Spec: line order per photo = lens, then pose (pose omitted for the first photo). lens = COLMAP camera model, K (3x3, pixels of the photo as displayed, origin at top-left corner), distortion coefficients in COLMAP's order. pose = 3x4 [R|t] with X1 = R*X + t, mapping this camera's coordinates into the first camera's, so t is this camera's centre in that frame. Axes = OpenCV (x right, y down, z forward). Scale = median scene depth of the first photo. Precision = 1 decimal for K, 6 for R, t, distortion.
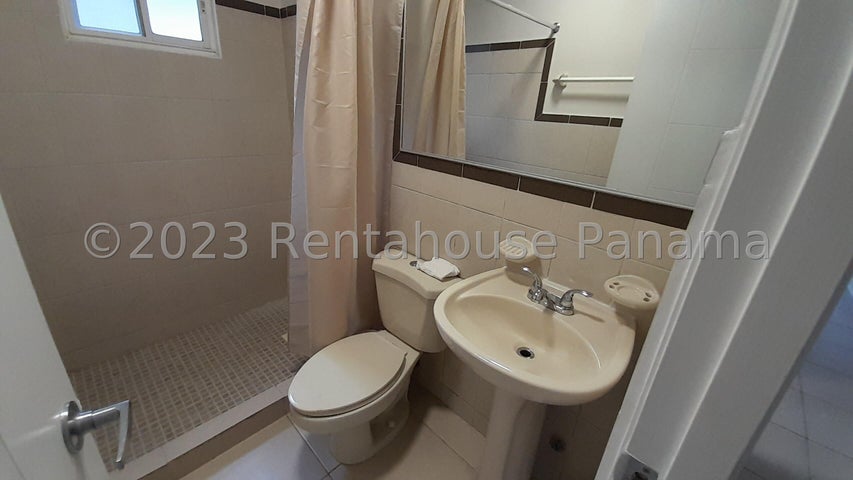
lens RADIAL K [[348.3, 0, 422.6], [0, 348.3, 236.8], [0, 0, 1]] dist [-0.001620, -0.000137]
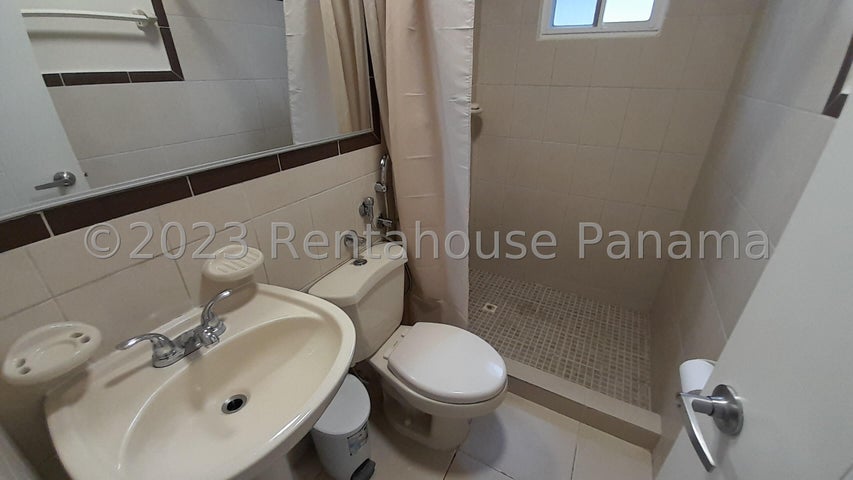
lens RADIAL K [[348.3, 0, 427.3], [0, 348.3, 240.8], [0, 0, 1]] dist [-0.001620, -0.000137]
pose [[0.252116, 0.376279, -0.891545, 0.294187], [-0.343441, 0.896123, 0.281091, -0.094490], [0.904702, 0.235325, 0.355156, 0.283357]]
